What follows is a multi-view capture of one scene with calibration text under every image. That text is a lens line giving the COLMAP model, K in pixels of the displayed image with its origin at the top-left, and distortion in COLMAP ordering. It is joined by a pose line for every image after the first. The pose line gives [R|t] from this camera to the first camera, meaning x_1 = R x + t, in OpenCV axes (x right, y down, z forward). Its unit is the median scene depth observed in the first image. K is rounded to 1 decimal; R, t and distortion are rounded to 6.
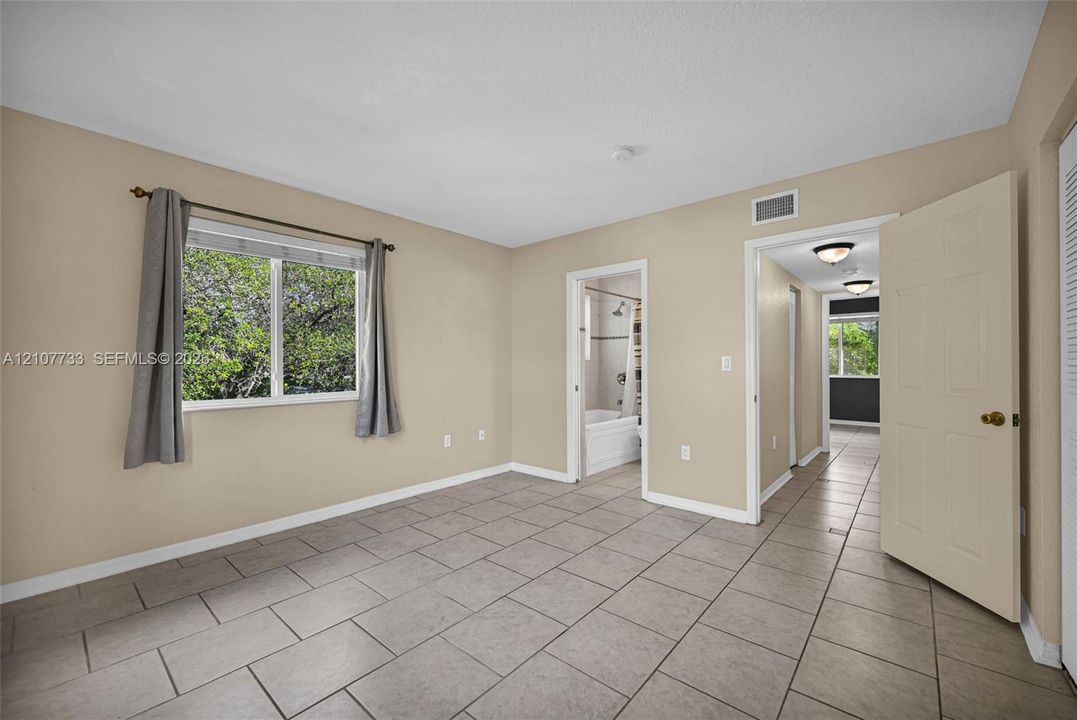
lens RADIAL K [[436.2, 0, 538.9], [0, 436.2, 362.6], [0, 0, 1]] dist [-0.000376, -0.000439]
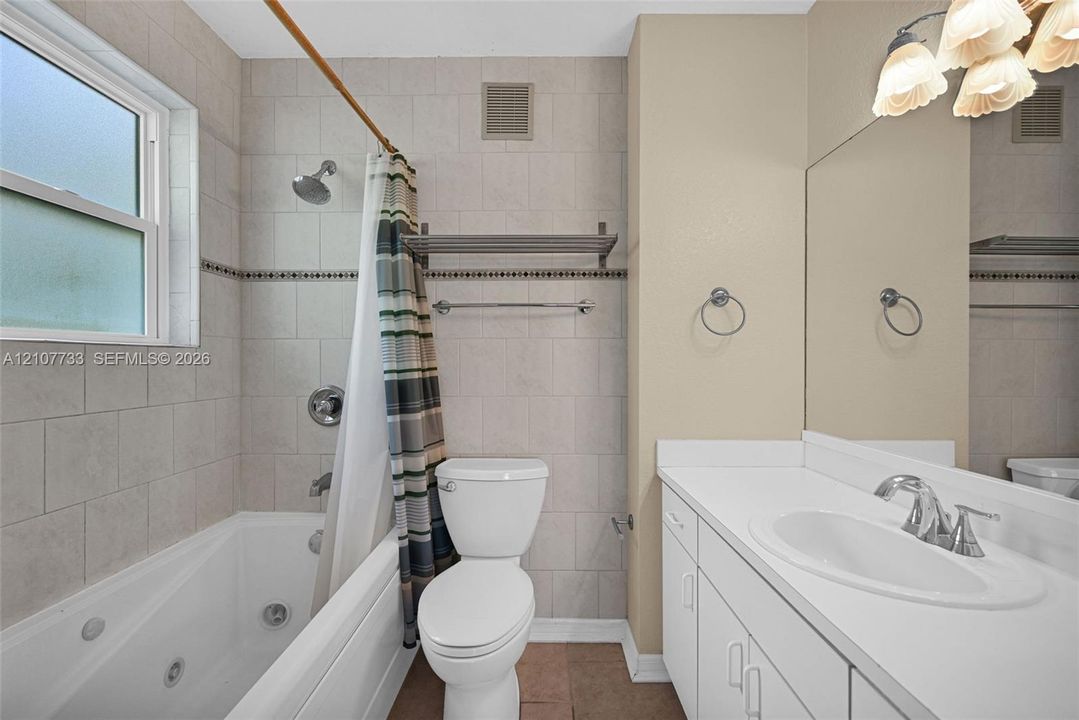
lens RADIAL K [[437.0, 0, 539.9], [0, 437.0, 362.6], [0, 0, 1]] dist [-0.000376, -0.000439]
pose [[0.755540, -0.006506, 0.655070, 0.100760], [0.004541, 0.999979, 0.004694, 0.003608], [-0.655086, -0.000572, 0.755554, 0.663168]]
